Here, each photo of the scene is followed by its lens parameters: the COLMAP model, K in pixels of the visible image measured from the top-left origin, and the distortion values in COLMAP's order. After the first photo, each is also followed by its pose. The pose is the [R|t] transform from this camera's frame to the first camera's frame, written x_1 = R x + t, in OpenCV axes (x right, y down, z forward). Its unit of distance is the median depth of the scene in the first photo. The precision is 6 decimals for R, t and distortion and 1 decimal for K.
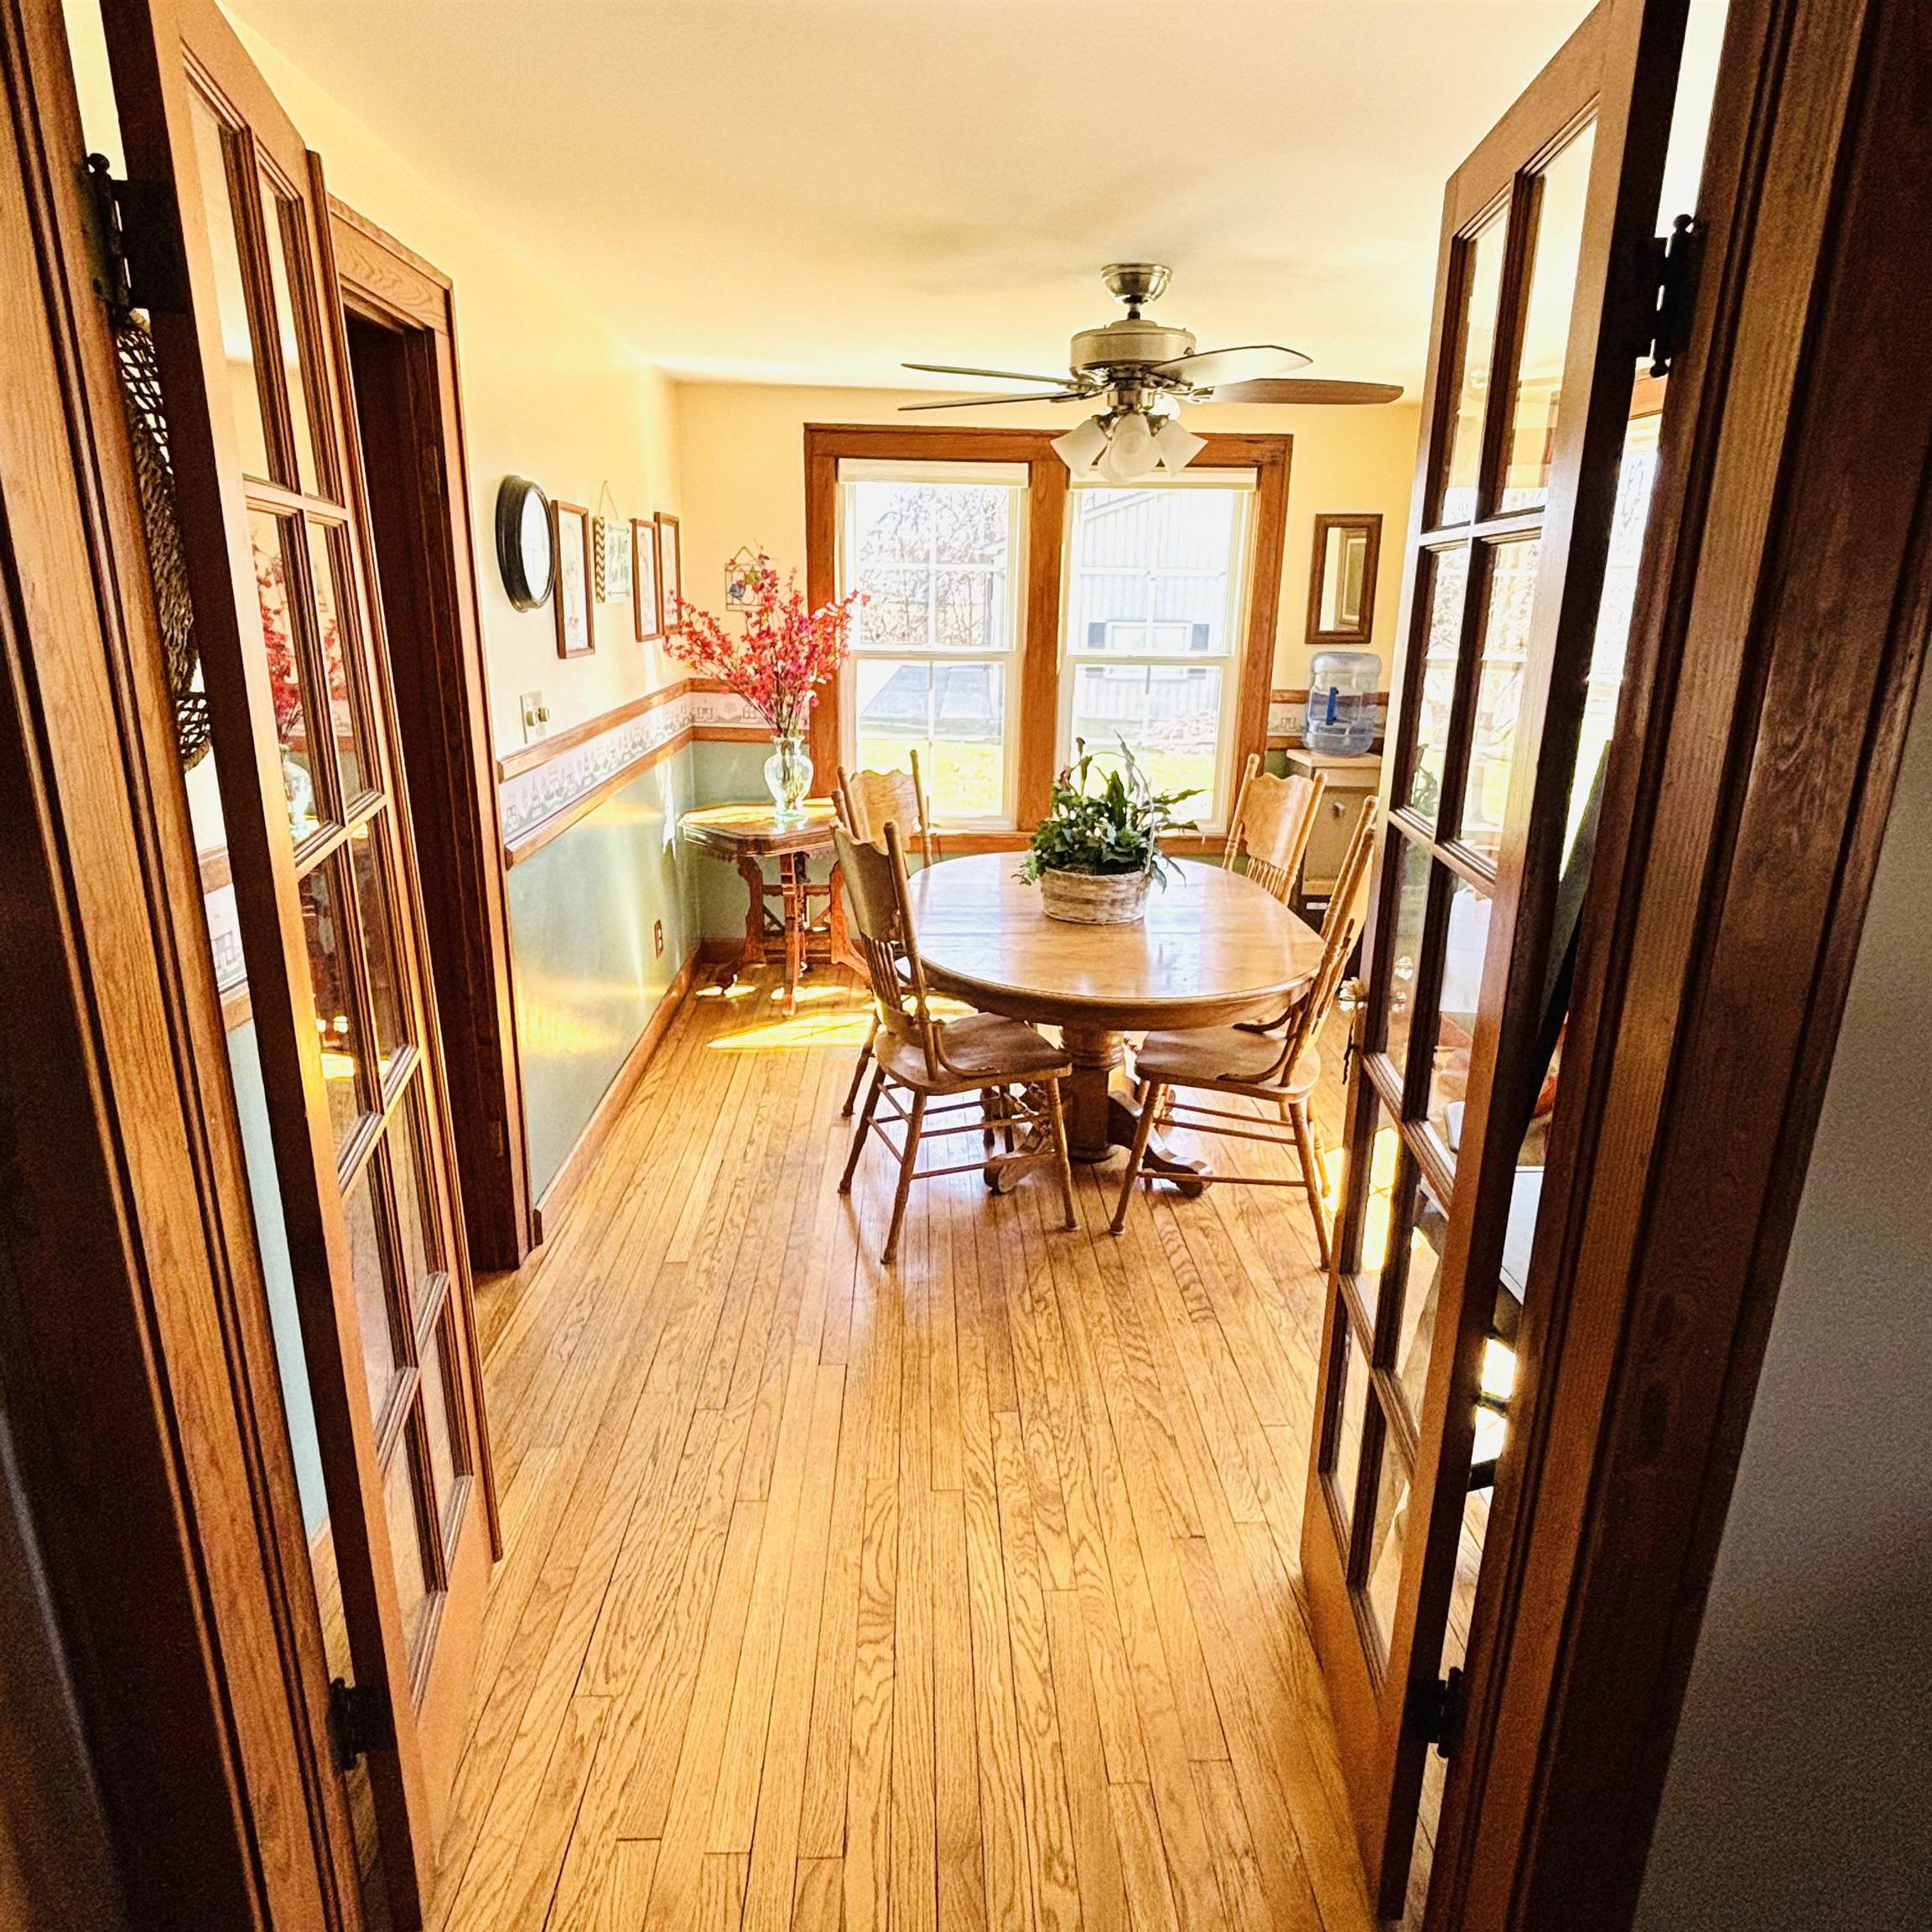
lens RADIAL K [[1225.9, 0, 969.8], [0, 1225.9, 966.6], [0, 0, 1]] dist [-0.002927, -0.001055]
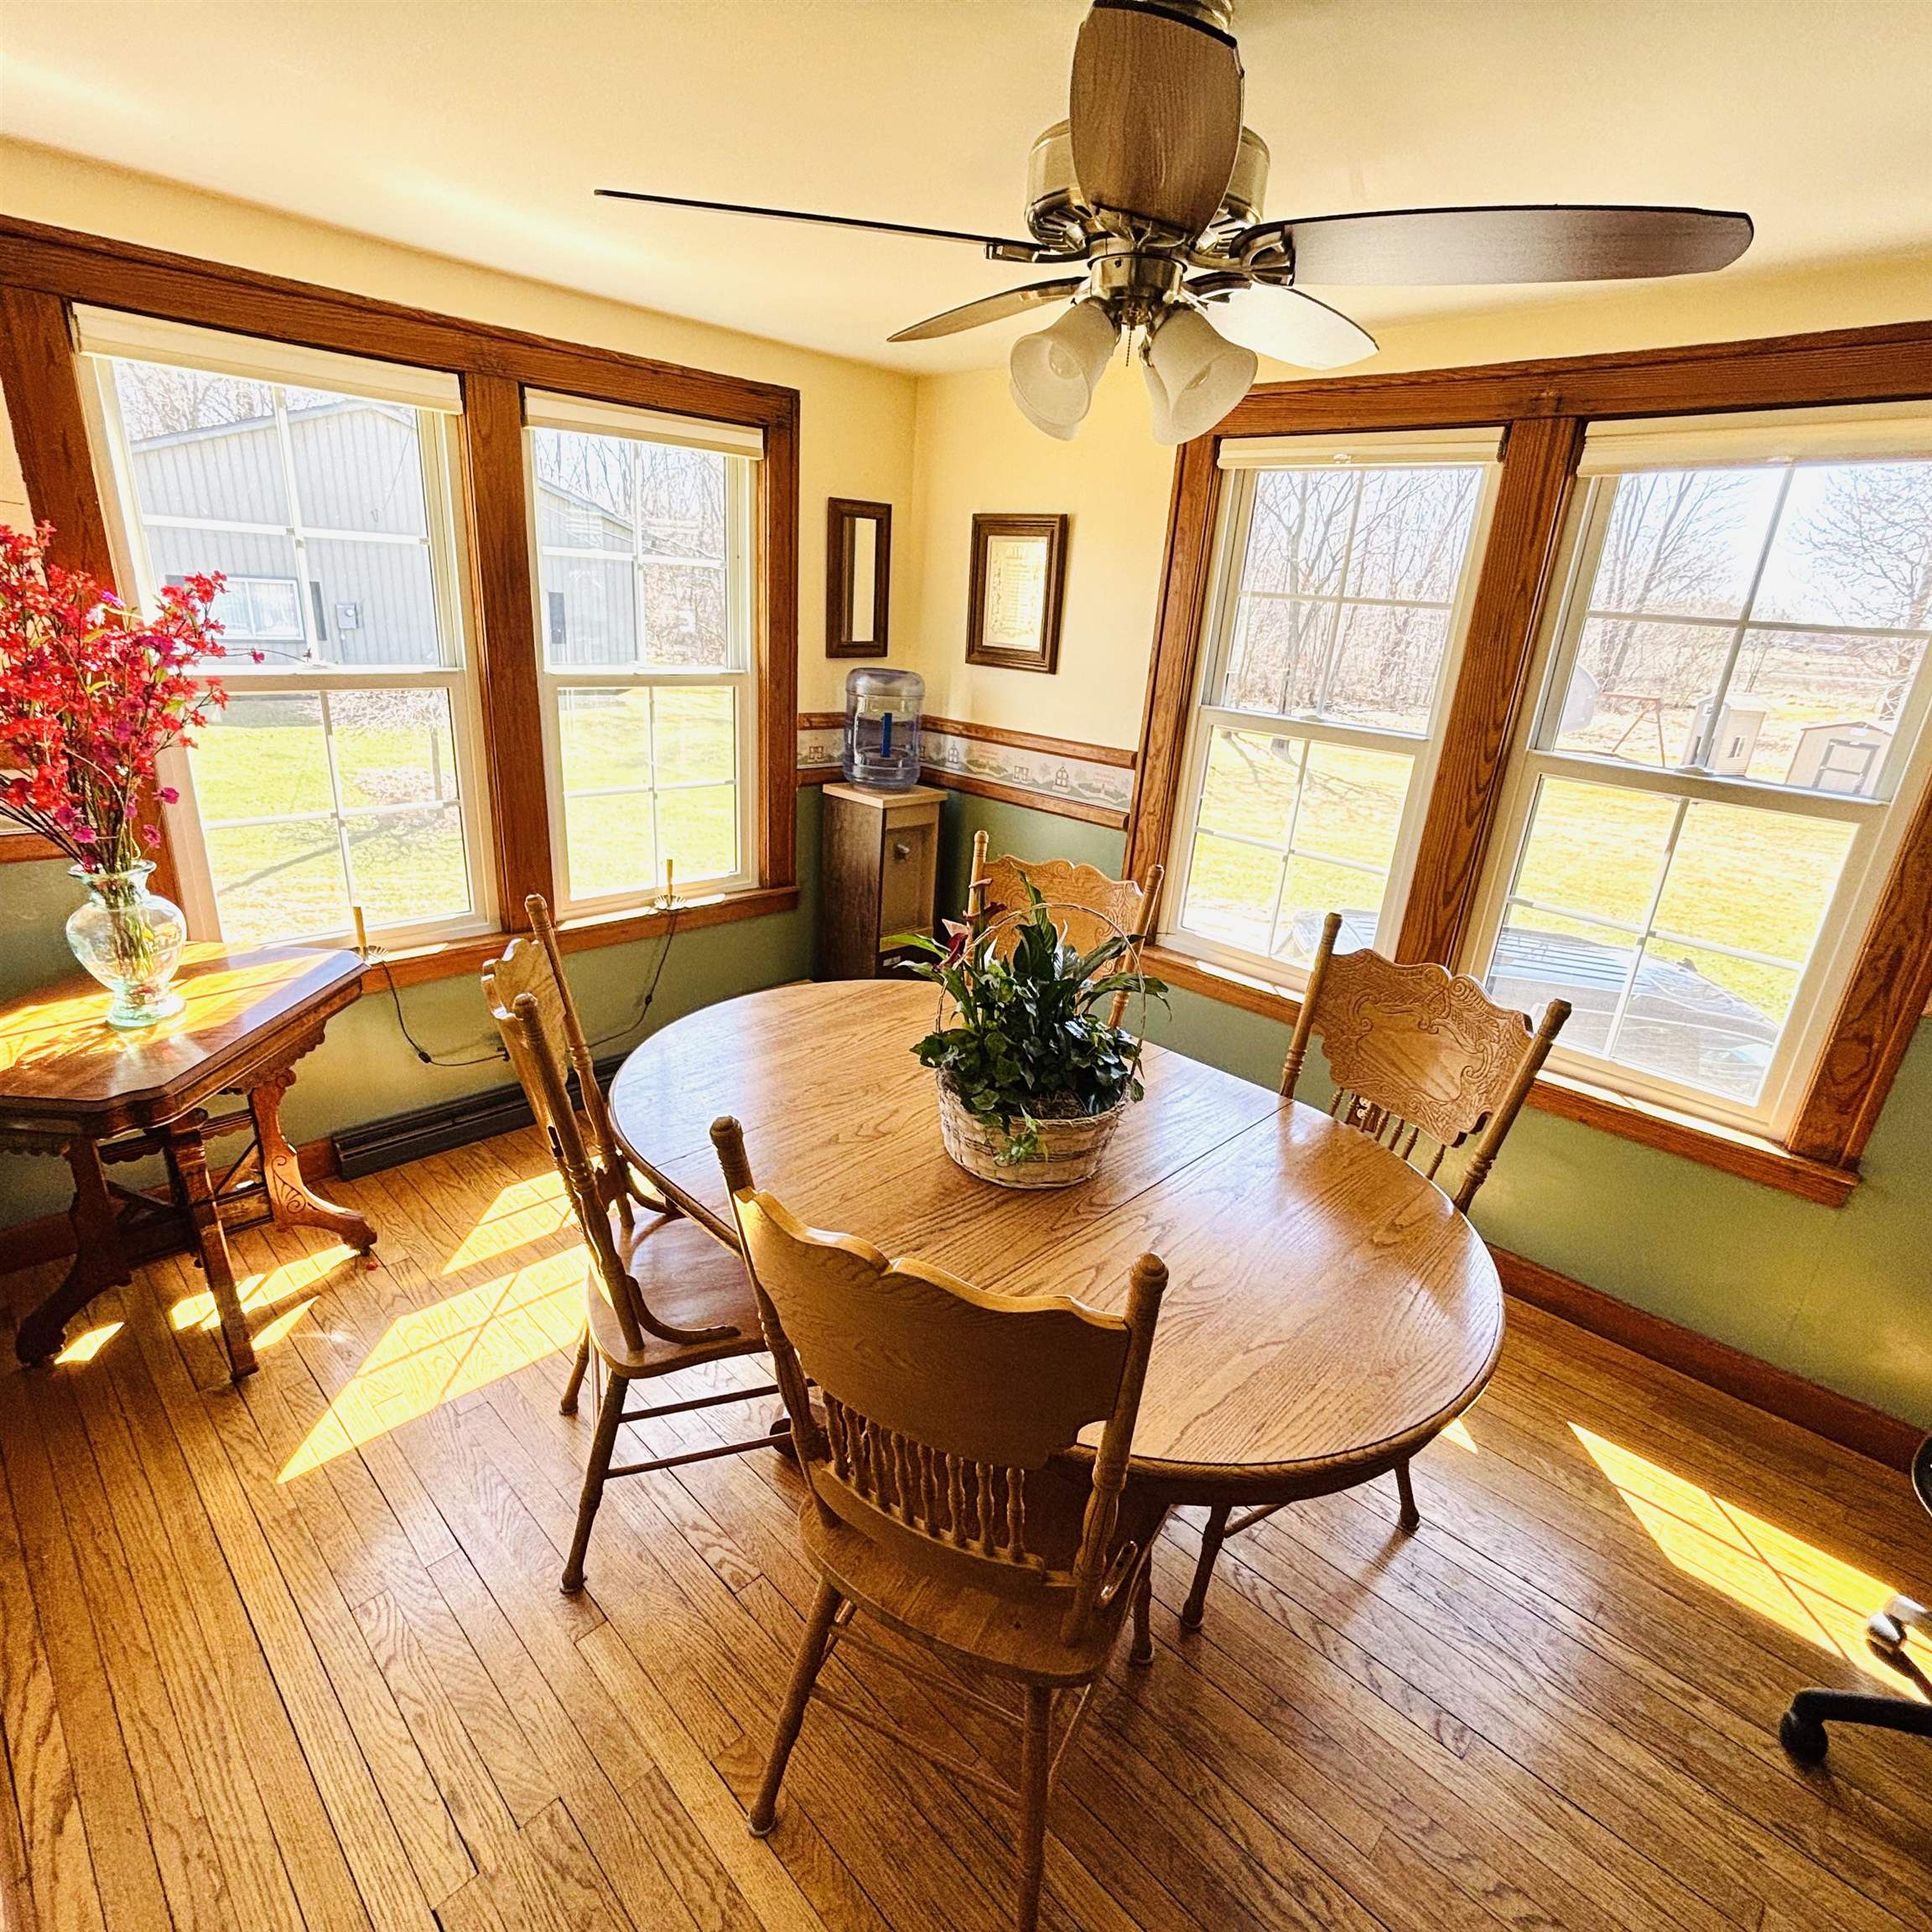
lens RADIAL K [[1034.7, 0, 961.9], [0, 1034.7, 964.4], [0, 0, 1]] dist [-0.005339, -0.004068]
pose [[0.730046, -0.202307, 0.652767, -0.167659], [0.140548, 0.979206, 0.146290, -0.152425], [-0.668790, -0.015053, 0.743299, 0.421961]]
